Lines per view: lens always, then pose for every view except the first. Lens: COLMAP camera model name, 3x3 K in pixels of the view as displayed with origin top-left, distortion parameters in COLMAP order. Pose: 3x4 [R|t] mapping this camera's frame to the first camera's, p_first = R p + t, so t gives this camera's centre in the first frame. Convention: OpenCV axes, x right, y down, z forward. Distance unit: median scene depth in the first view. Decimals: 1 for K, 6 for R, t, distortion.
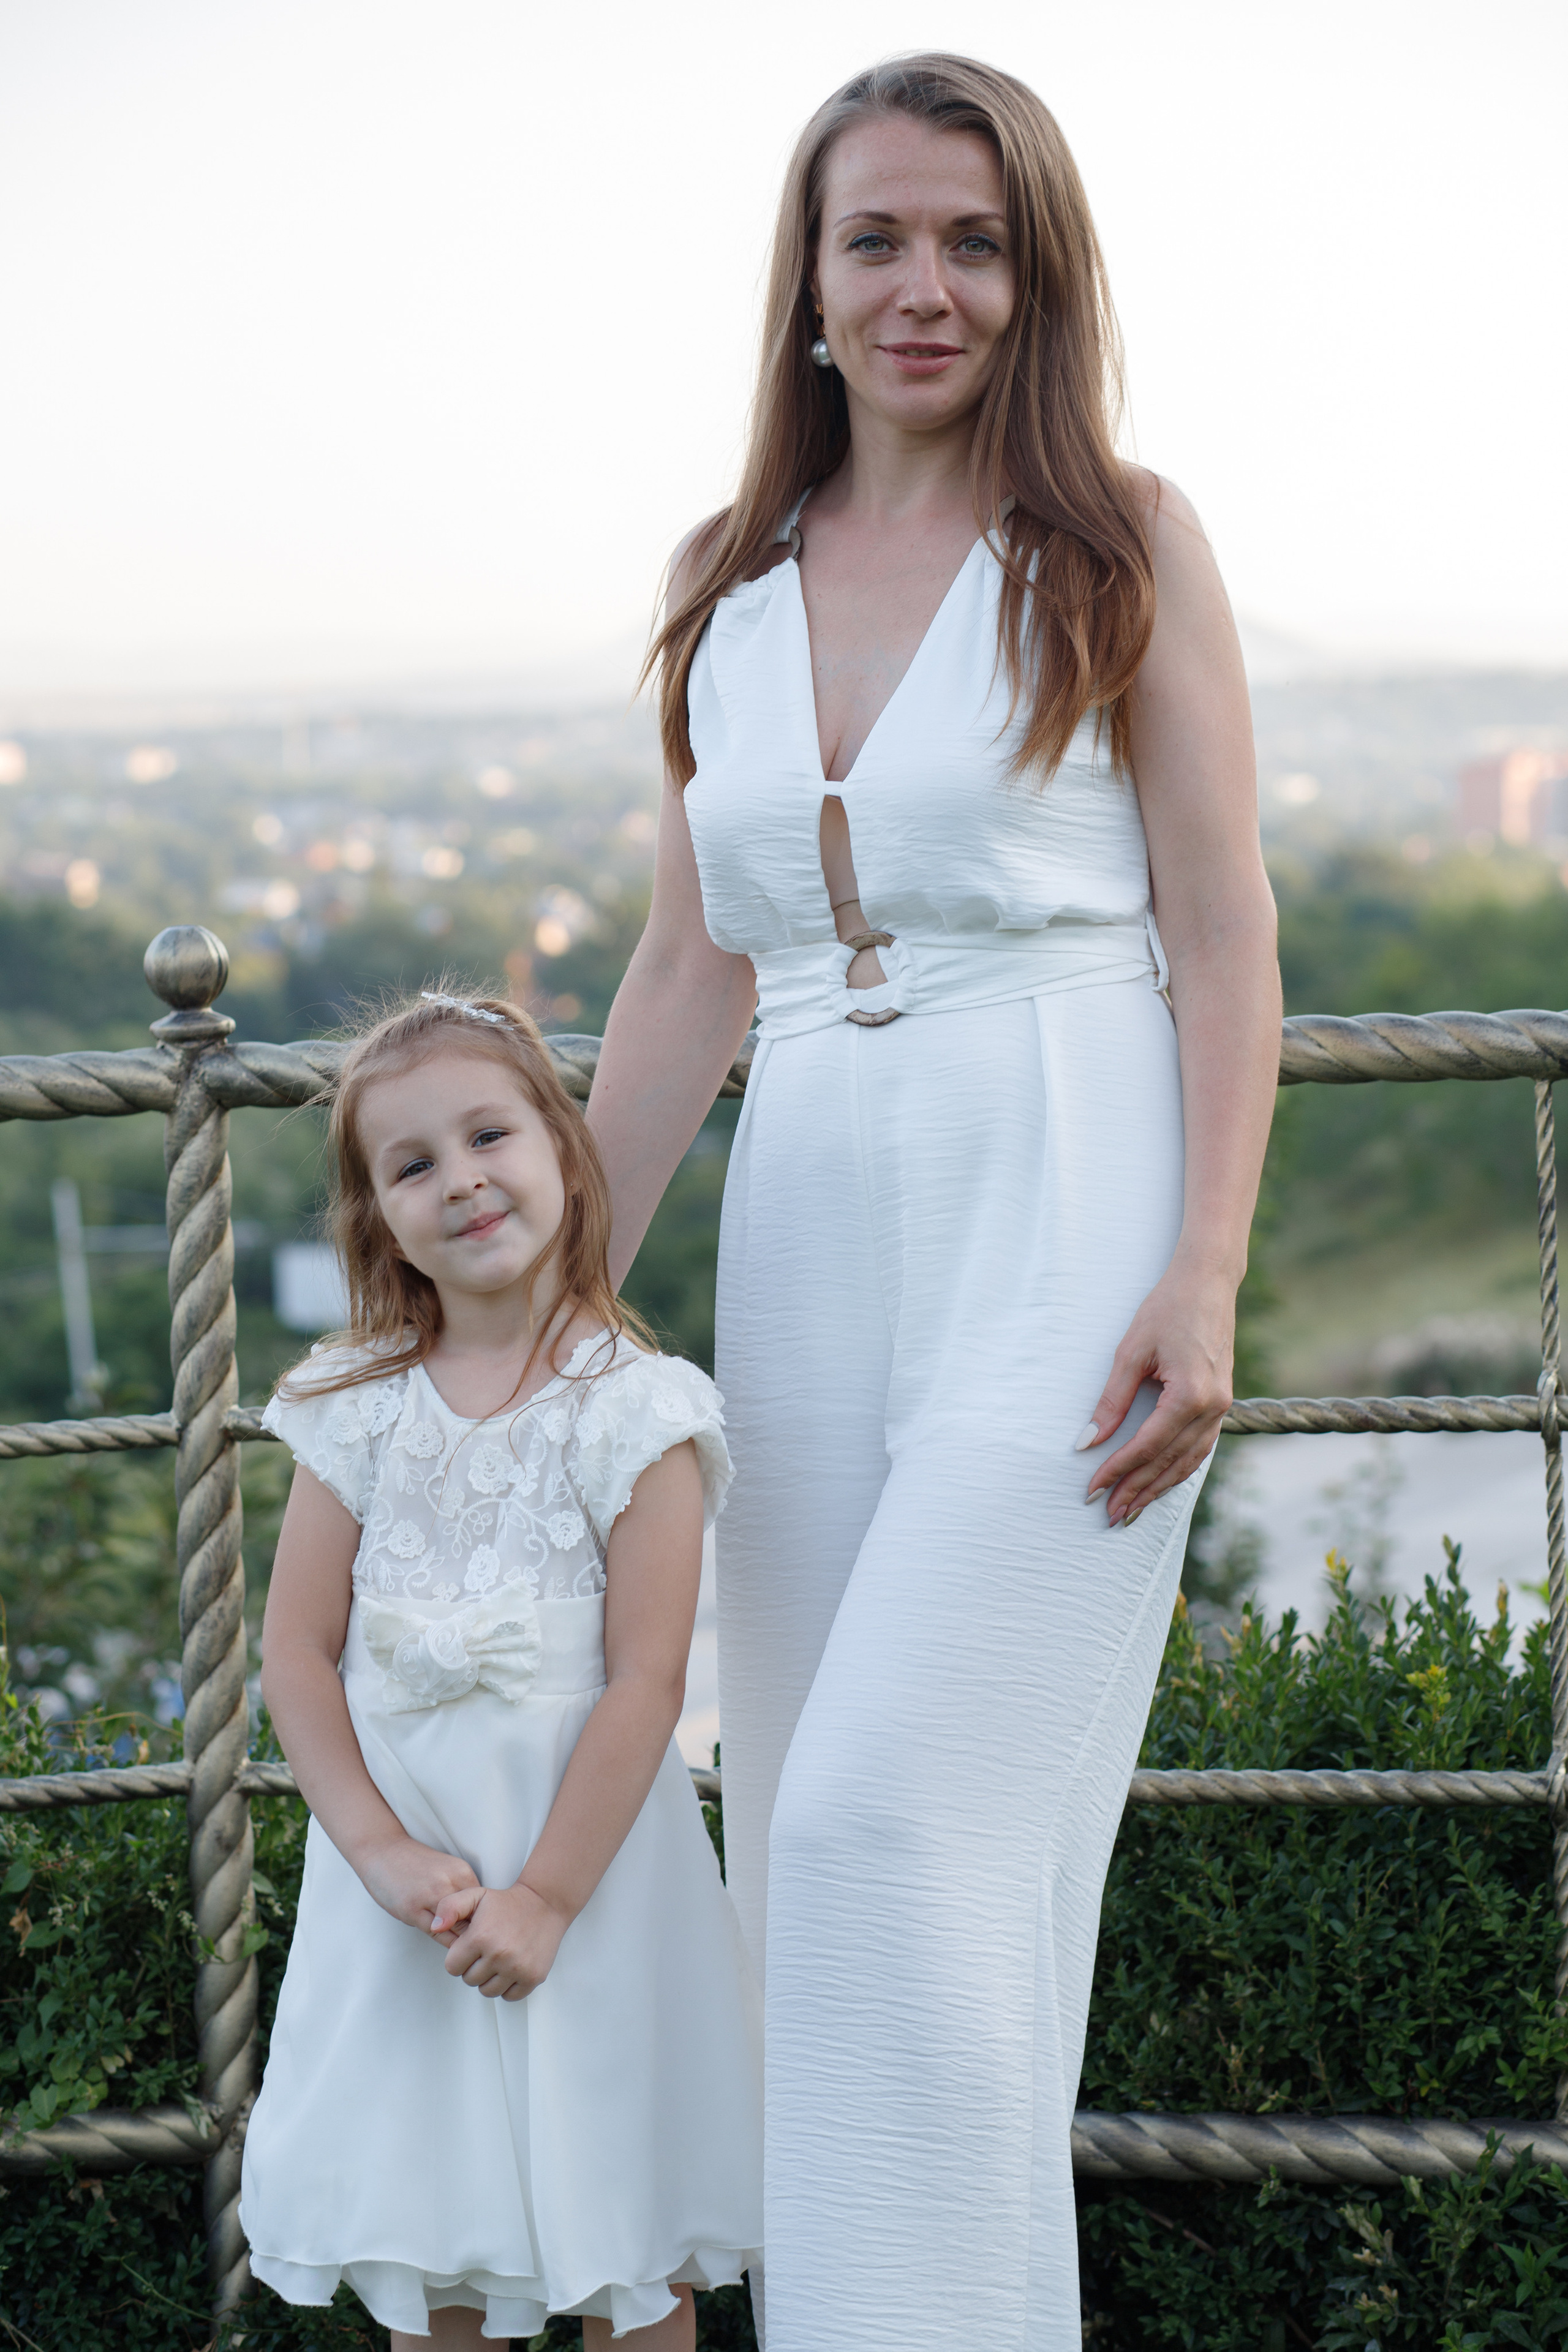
lens RADIAL K [[5683.3, 0, 775.9], [0, 5683.3, 1198.8], [0, 0, 1]] dist [-0.204236, 0.000000]
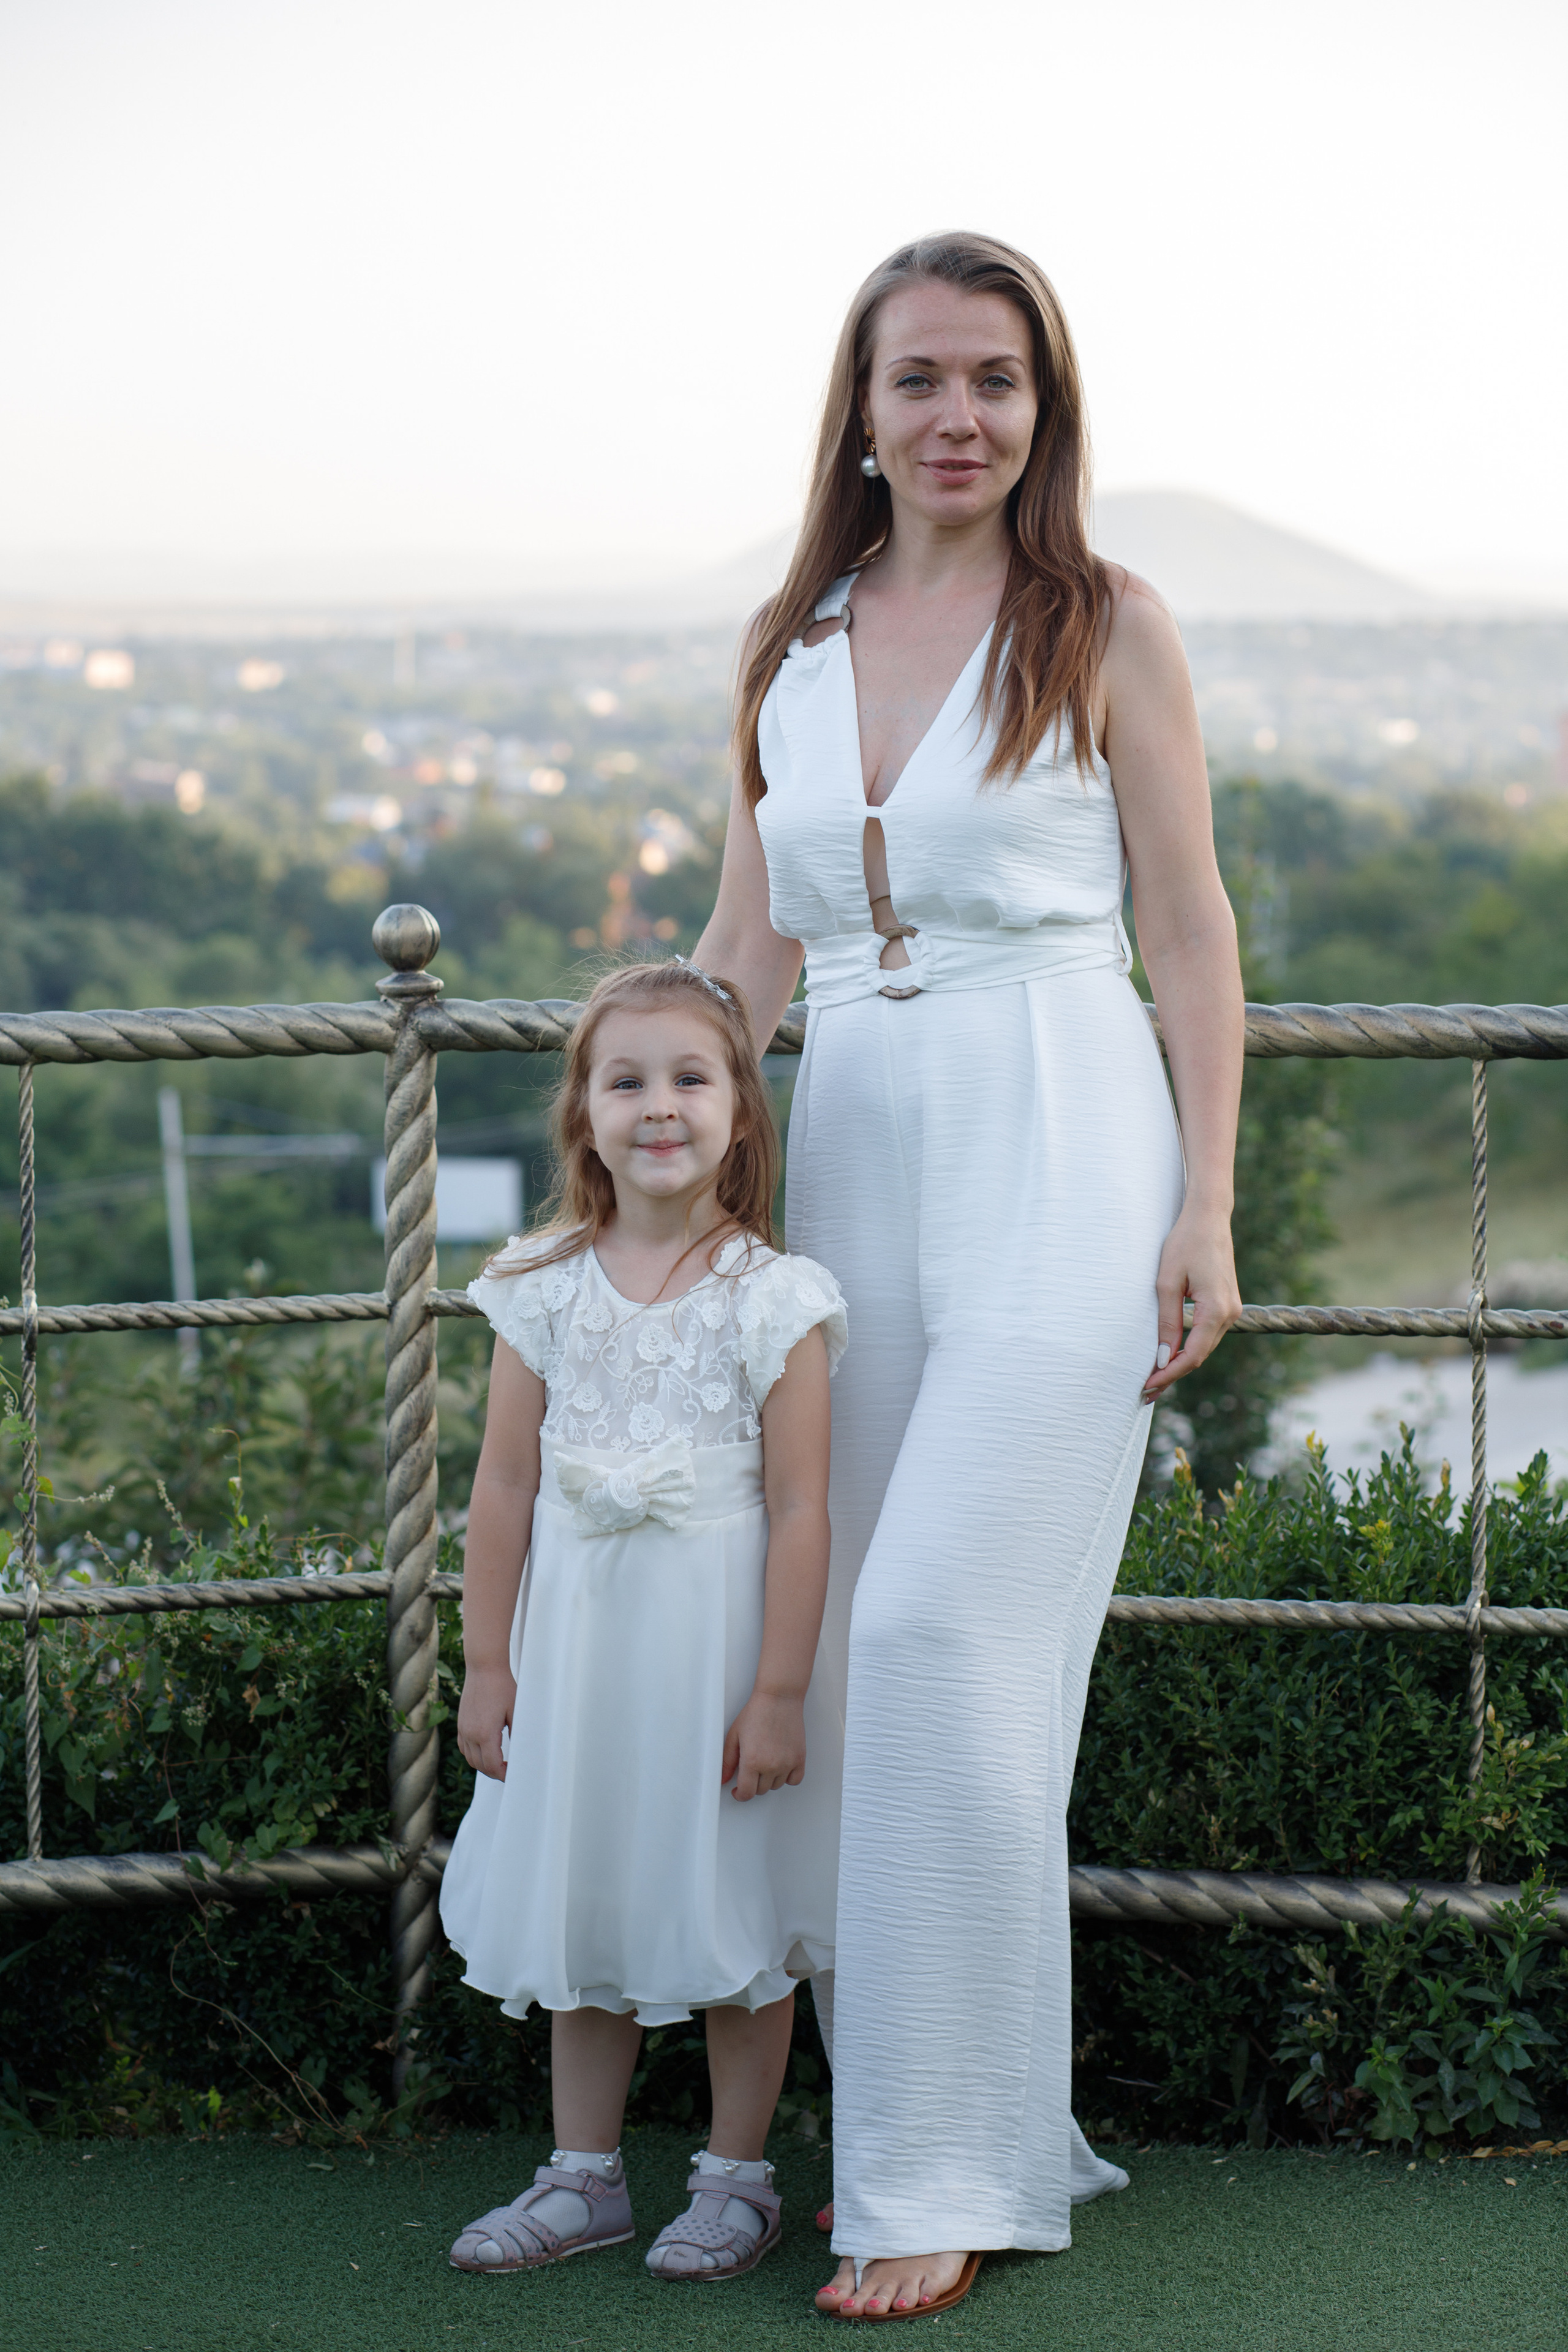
lens RADIAL K [[5683.3, 0, 778.4], [0, 5683.3, 1162.6], [0, 0, 1]] dist [-0.204236, 0.000000]
pose [[0.999459, 0.028965, -0.015601, -0.000667], [-0.028855, 0.999557, 0.007225, -0.002459], [0.015803, -0.006771, 0.999852, -0.256026]]
